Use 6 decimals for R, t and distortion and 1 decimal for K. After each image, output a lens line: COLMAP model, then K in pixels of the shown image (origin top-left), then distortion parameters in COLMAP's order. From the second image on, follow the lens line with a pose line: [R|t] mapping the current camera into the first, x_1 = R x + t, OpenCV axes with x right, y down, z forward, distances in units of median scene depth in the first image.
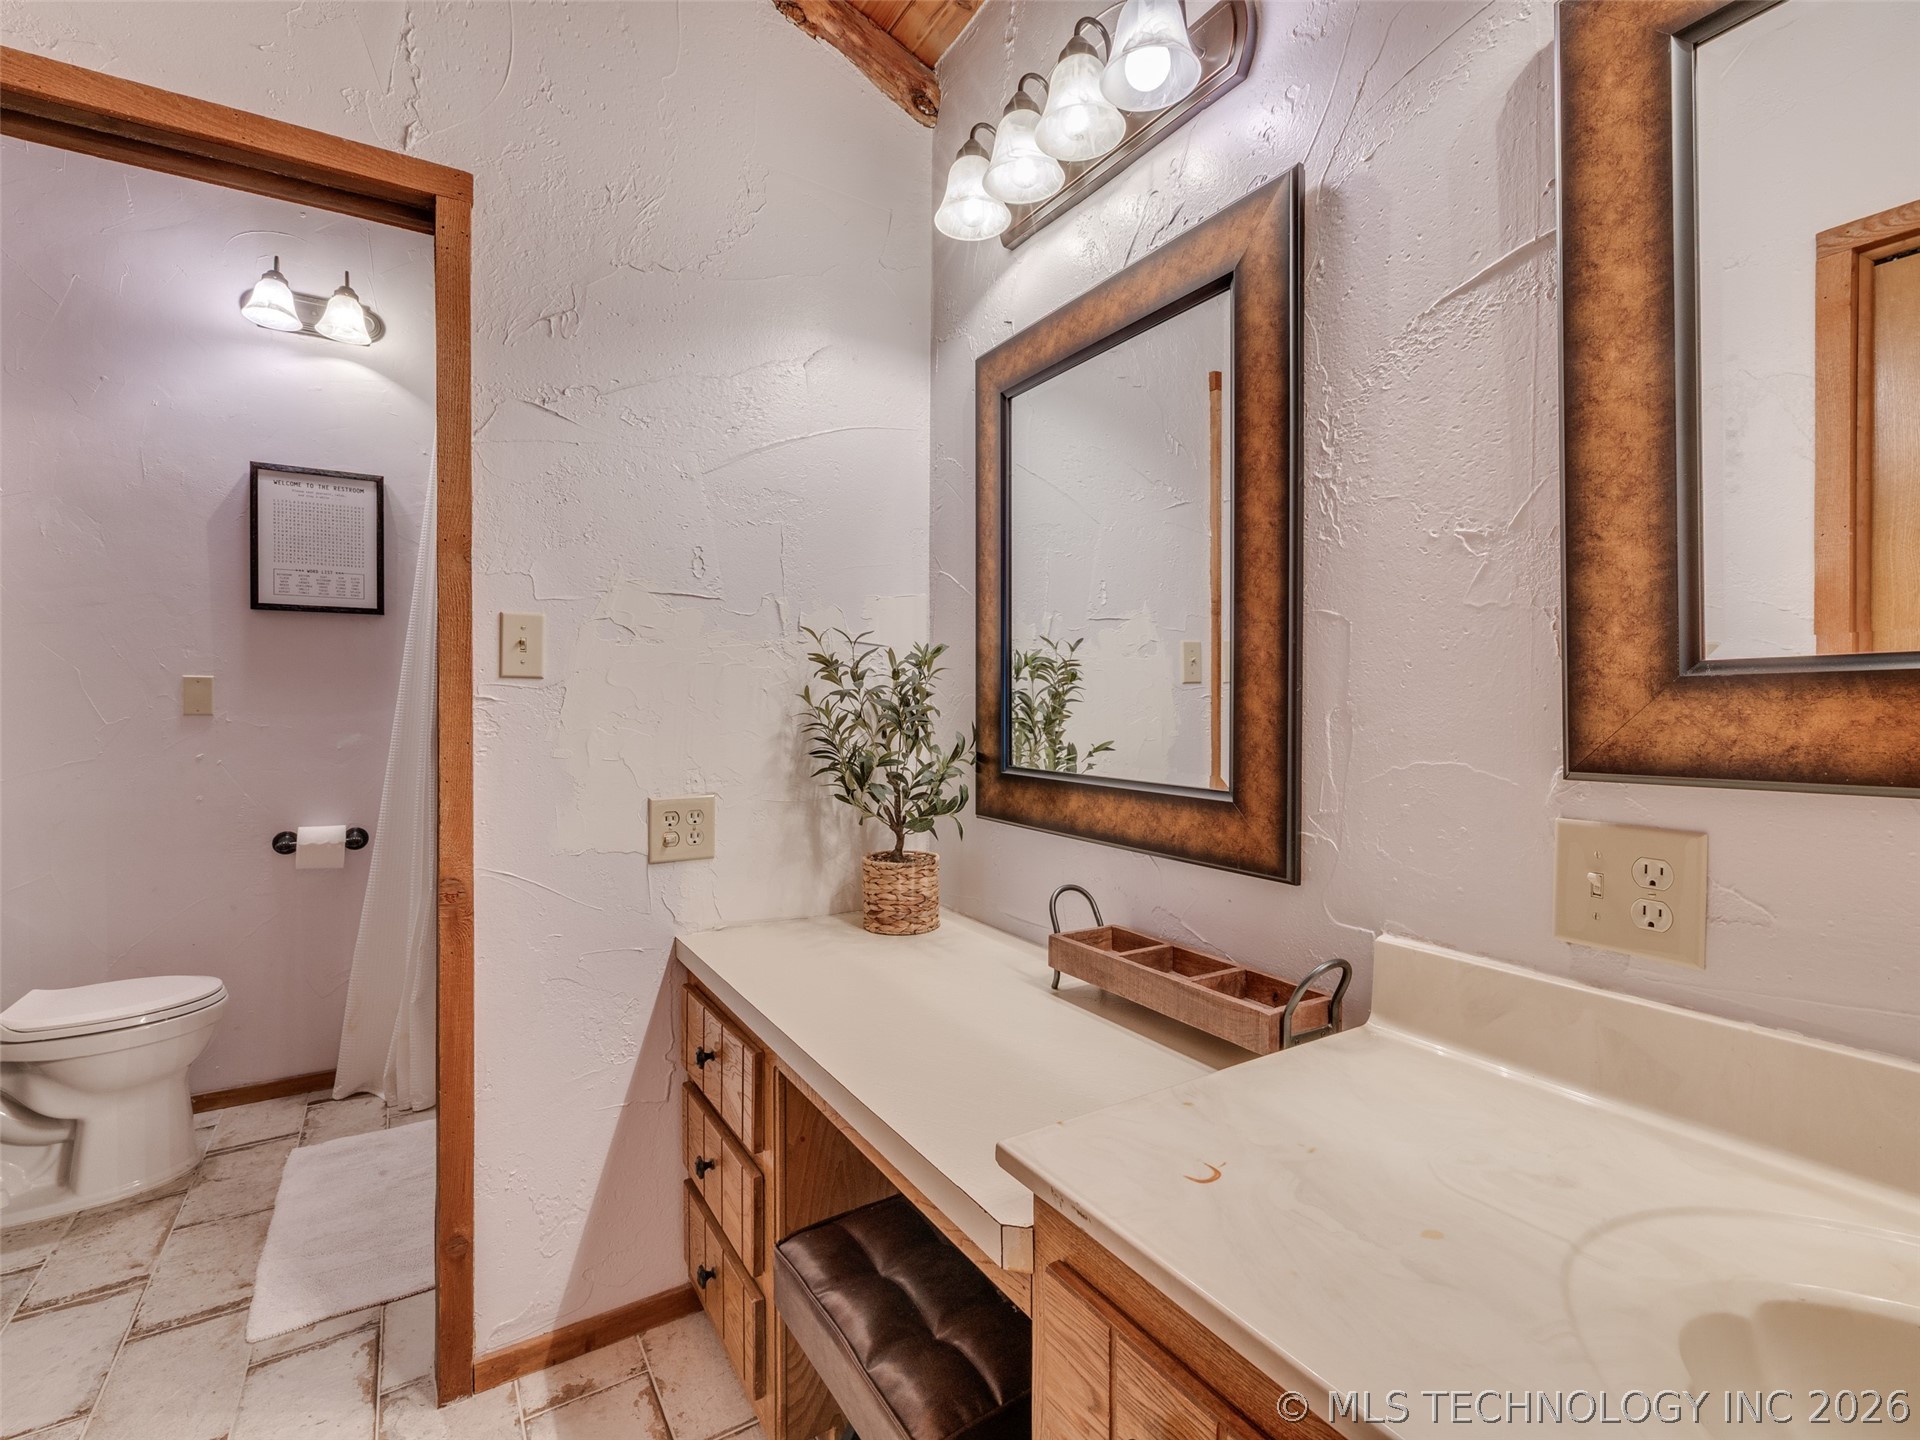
lens RADIAL K [[895.1, 0, 965.0], [0, 895.1, 710.2], [0, 0, 1]] dist [-0.000965, 0.000372]
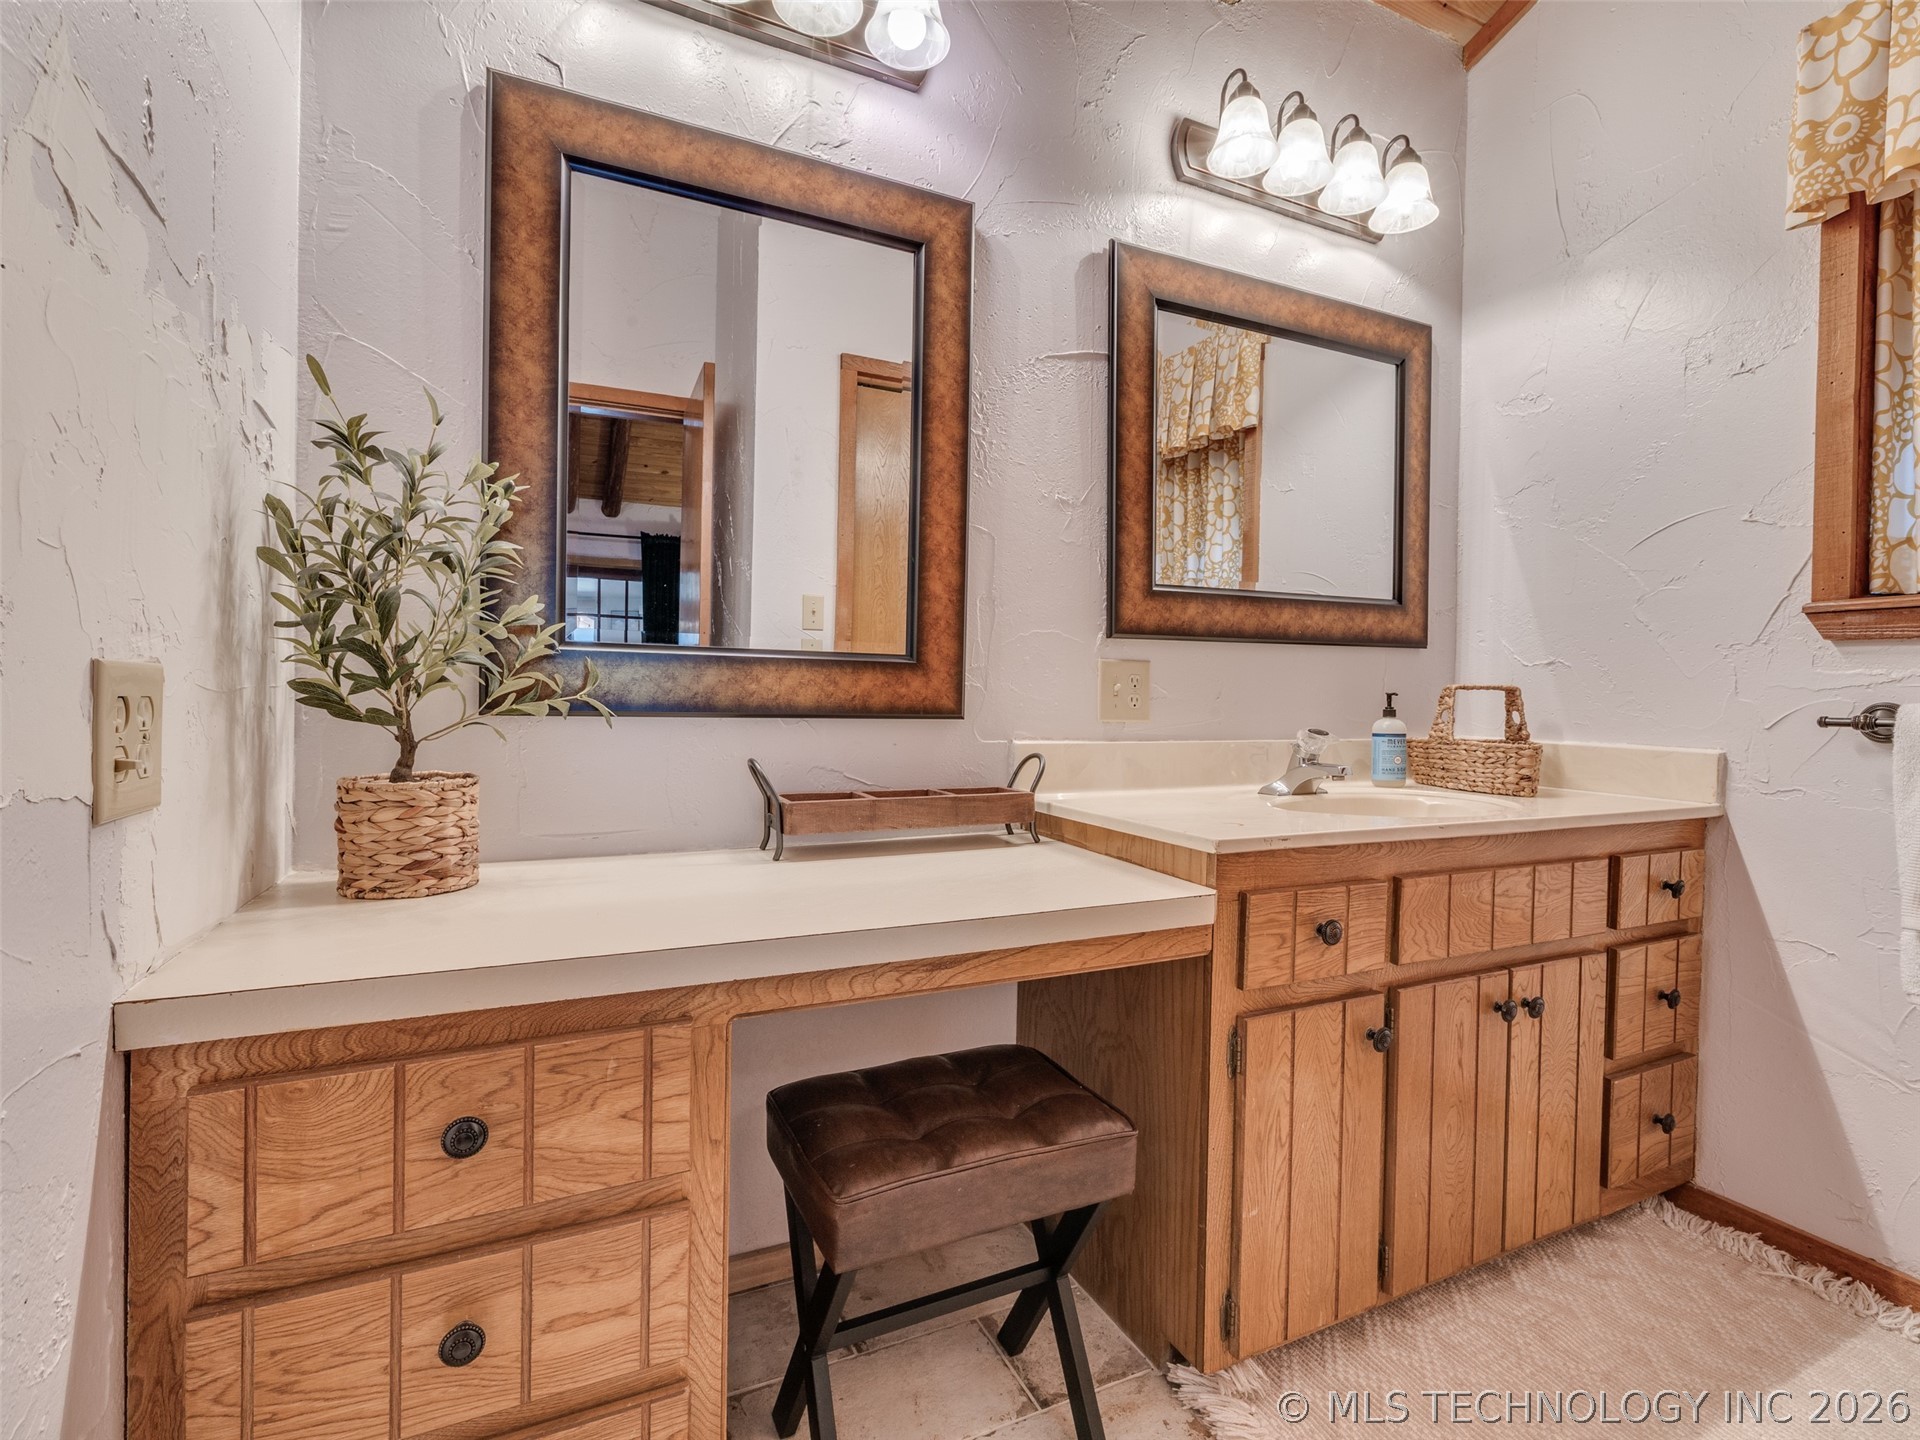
lens RADIAL K [[895.1, 0, 965.0], [0, 895.1, 710.2], [0, 0, 1]] dist [-0.000965, 0.000372]
pose [[0.112401, -0.006614, 0.993641, -0.986064], [-0.004391, 0.999965, 0.007152, 0.166567], [-0.993653, -0.005167, 0.112368, 0.818269]]
